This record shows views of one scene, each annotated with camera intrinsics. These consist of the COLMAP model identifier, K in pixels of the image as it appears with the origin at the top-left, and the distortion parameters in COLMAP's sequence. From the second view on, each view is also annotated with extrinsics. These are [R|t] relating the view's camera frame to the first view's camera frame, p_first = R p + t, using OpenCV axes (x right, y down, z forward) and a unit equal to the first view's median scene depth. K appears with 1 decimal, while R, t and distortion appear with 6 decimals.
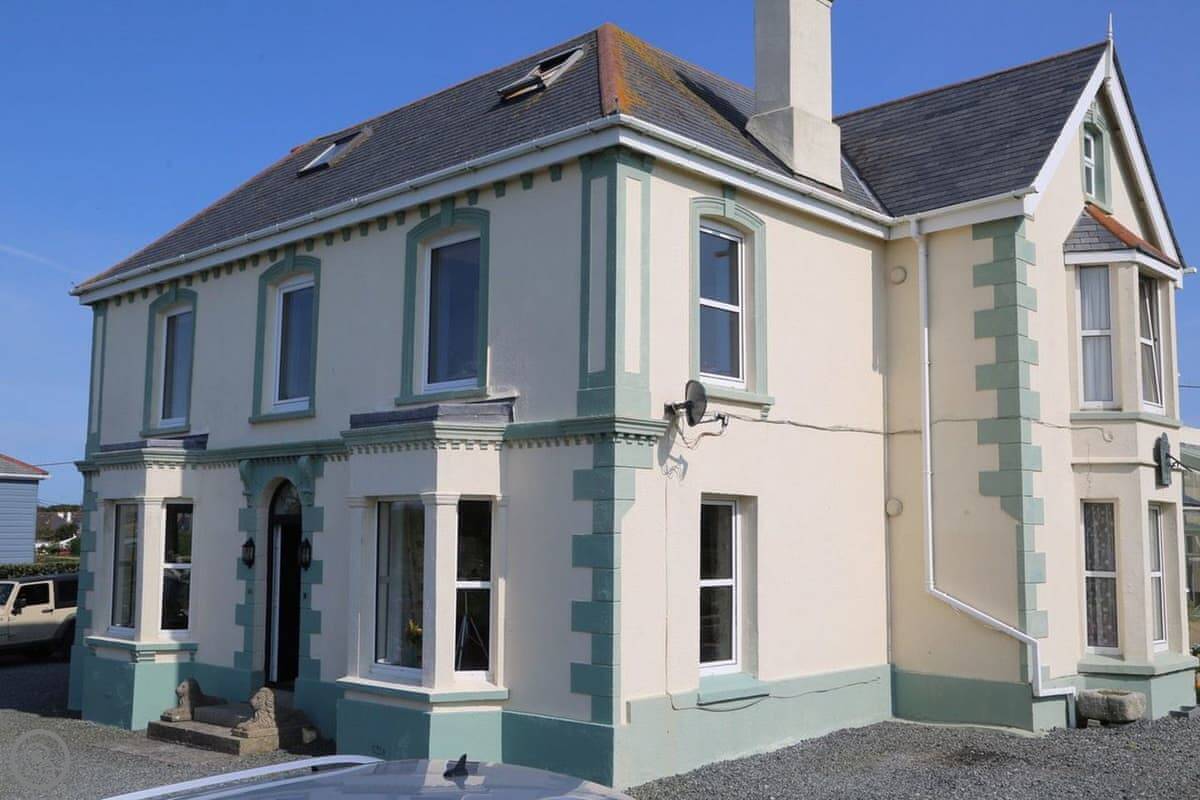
lens RADIAL K [[1183.9, 0, 600.0], [0, 1183.9, 400.0], [0, 0, 1]] dist [0.019539, 0.014789]
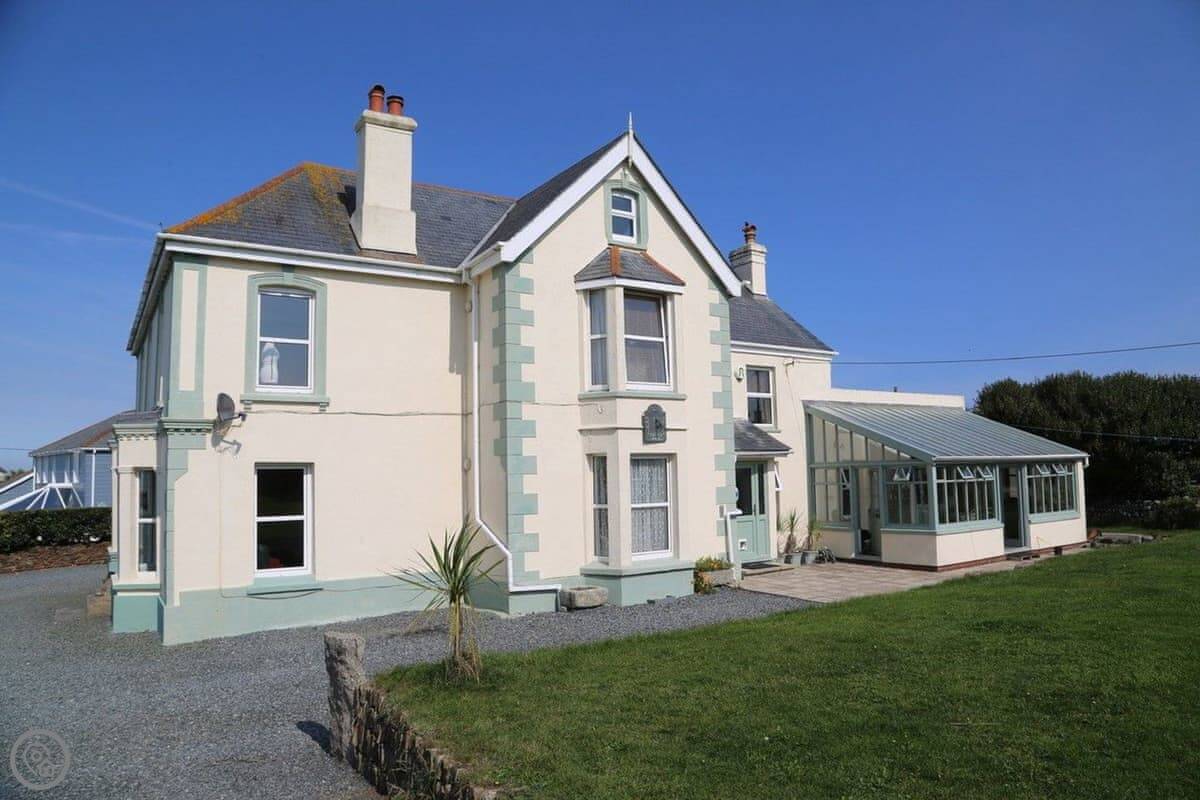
lens RADIAL K [[798.0, 0, 600.0], [0, 798.0, 400.0], [0, 0, 1]] dist [-0.086183, 0.000590]
pose [[0.972758, -0.051015, -0.226139, 0.676158], [0.056568, 0.998234, 0.018139, 0.002091], [0.224814, -0.030437, 0.973926, 0.076032]]
